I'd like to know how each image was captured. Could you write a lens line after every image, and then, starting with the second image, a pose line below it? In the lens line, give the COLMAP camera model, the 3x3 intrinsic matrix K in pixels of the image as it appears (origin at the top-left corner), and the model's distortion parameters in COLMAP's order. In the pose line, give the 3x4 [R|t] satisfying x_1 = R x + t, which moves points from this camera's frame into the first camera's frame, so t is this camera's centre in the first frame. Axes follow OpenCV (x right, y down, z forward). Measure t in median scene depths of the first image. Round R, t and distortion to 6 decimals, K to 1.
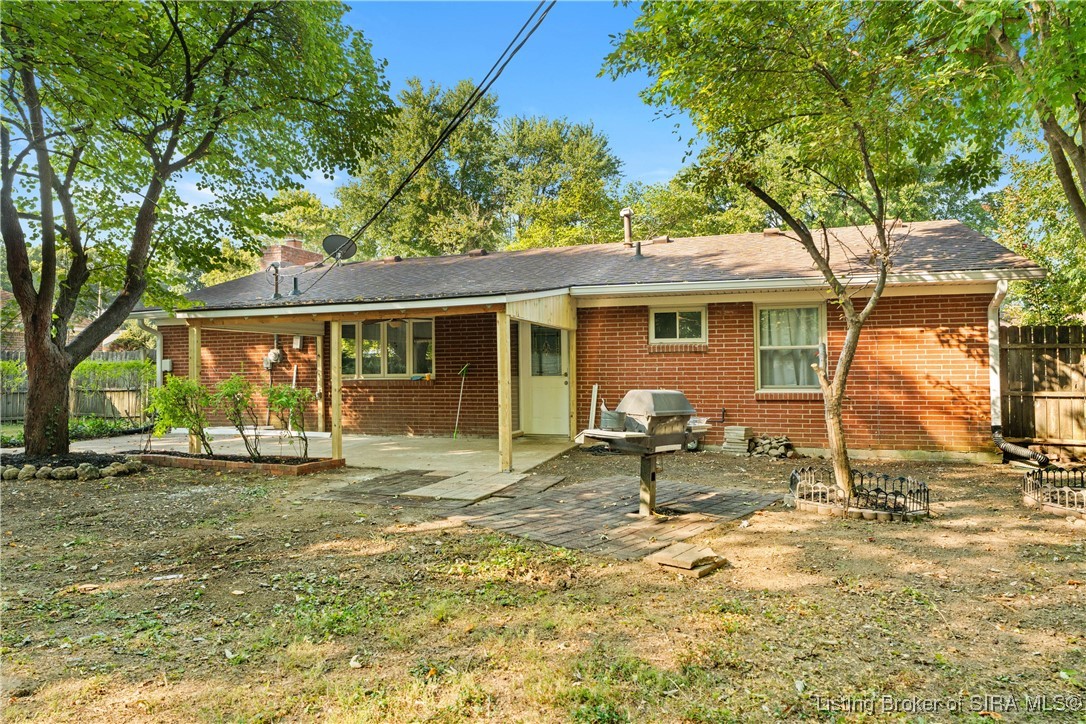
lens RADIAL K [[720.1, 0, 543.1], [0, 720.1, 369.8], [0, 0, 1]] dist [-0.018734, -0.002132]
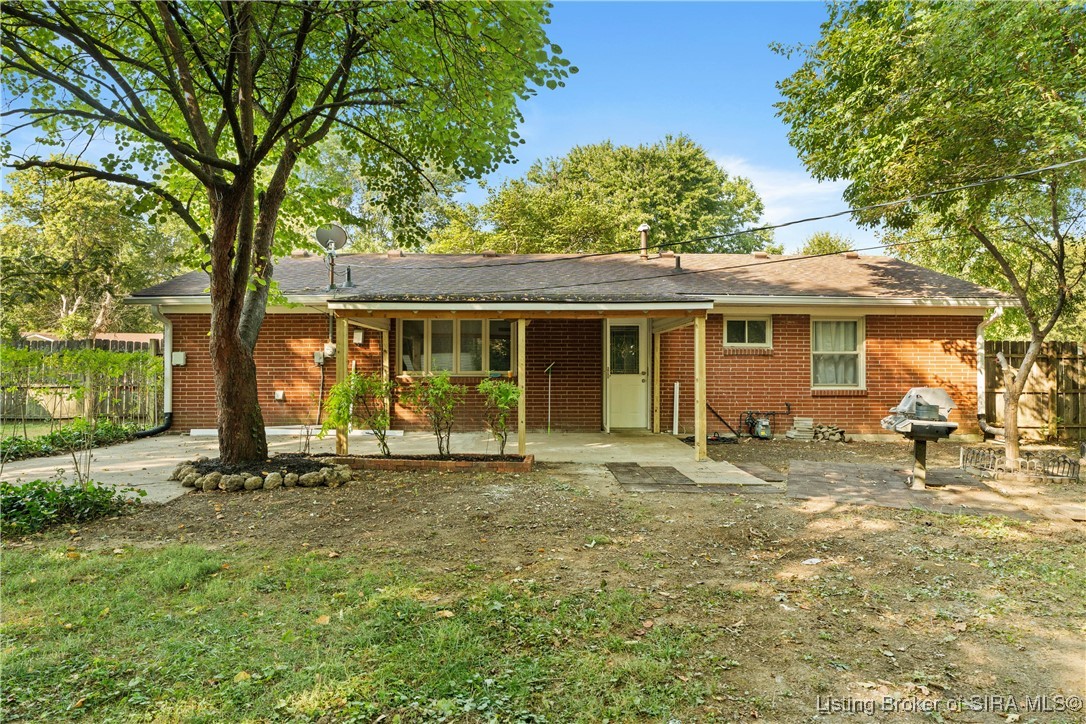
lens RADIAL K [[688.8, 0, 543.0], [0, 688.8, 364.4], [0, 0, 1]] dist [-0.006066, -0.001226]
pose [[0.937117, 0.012304, 0.348798, -0.540862], [-0.010542, 0.999920, -0.006950, 0.002639], [-0.348855, 0.002837, 0.937172, 0.071060]]
